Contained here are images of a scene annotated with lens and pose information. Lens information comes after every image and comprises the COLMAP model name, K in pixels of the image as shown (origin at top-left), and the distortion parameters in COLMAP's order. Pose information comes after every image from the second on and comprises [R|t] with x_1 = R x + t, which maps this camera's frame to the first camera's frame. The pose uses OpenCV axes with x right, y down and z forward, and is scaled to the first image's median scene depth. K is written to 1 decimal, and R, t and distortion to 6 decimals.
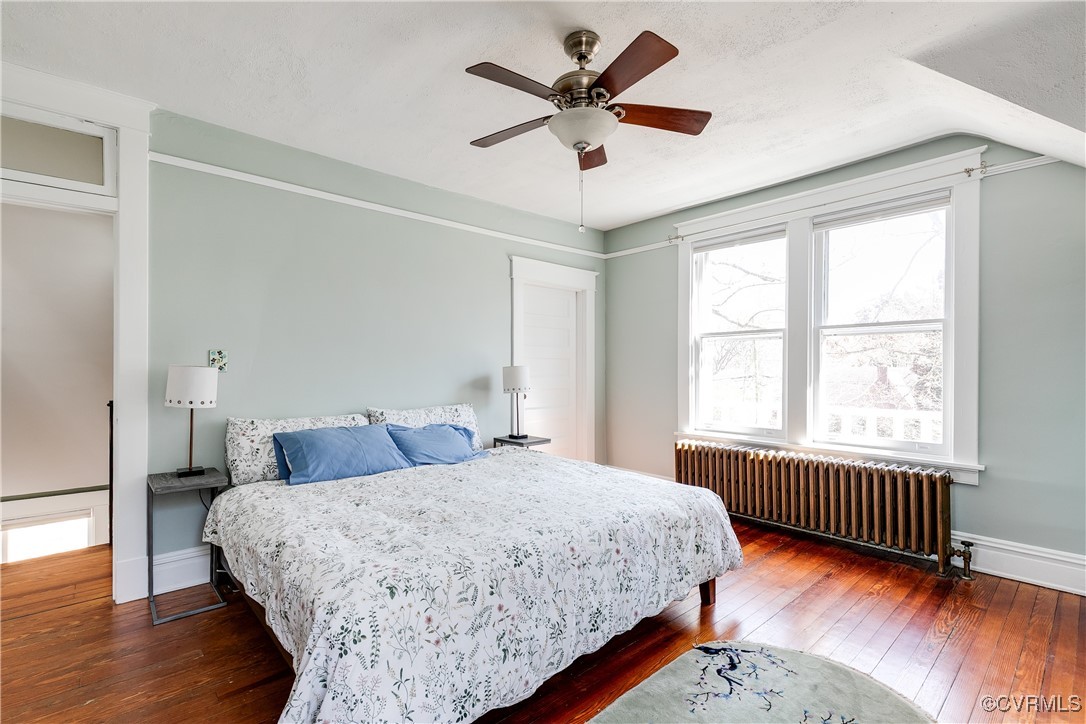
lens RADIAL K [[501.9, 0, 543.0], [0, 501.9, 362.0], [0, 0, 1]] dist [0.001362, 0.000101]
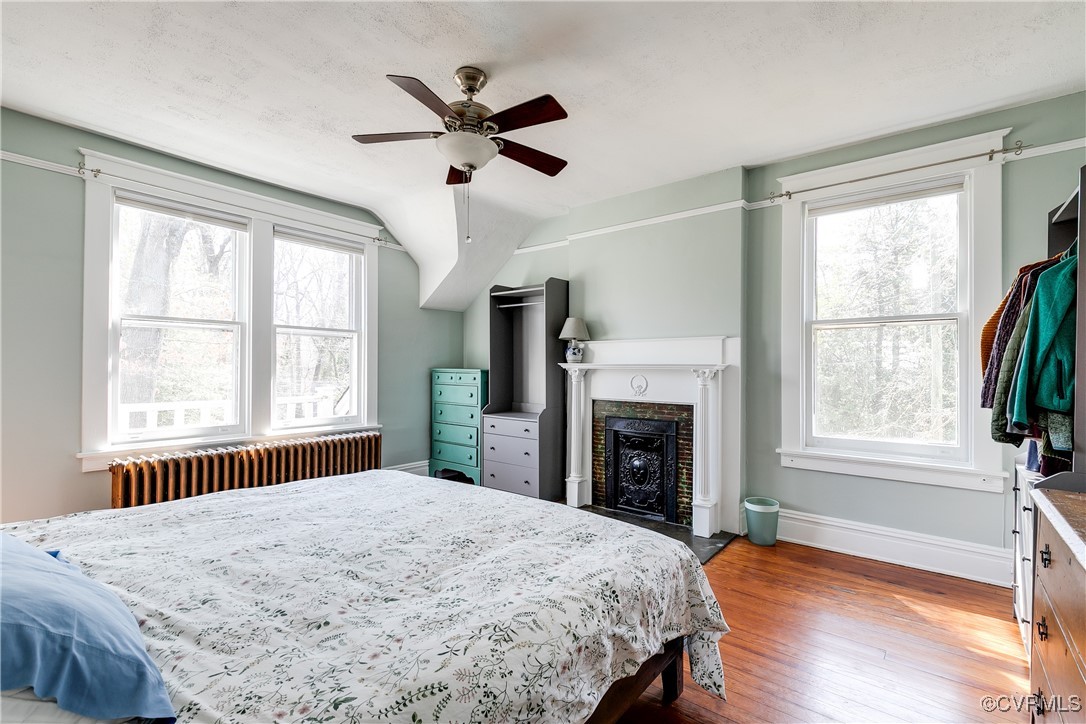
lens RADIAL K [[488.8, 0, 550.3], [0, 488.8, 363.5], [0, 0, 1]] dist [-0.000032, -0.000214]
pose [[-0.179278, 0.005193, 0.983785, -0.670775], [-0.026213, 0.999606, -0.010053, 0.009735], [-0.983449, -0.027591, -0.179071, 0.651308]]
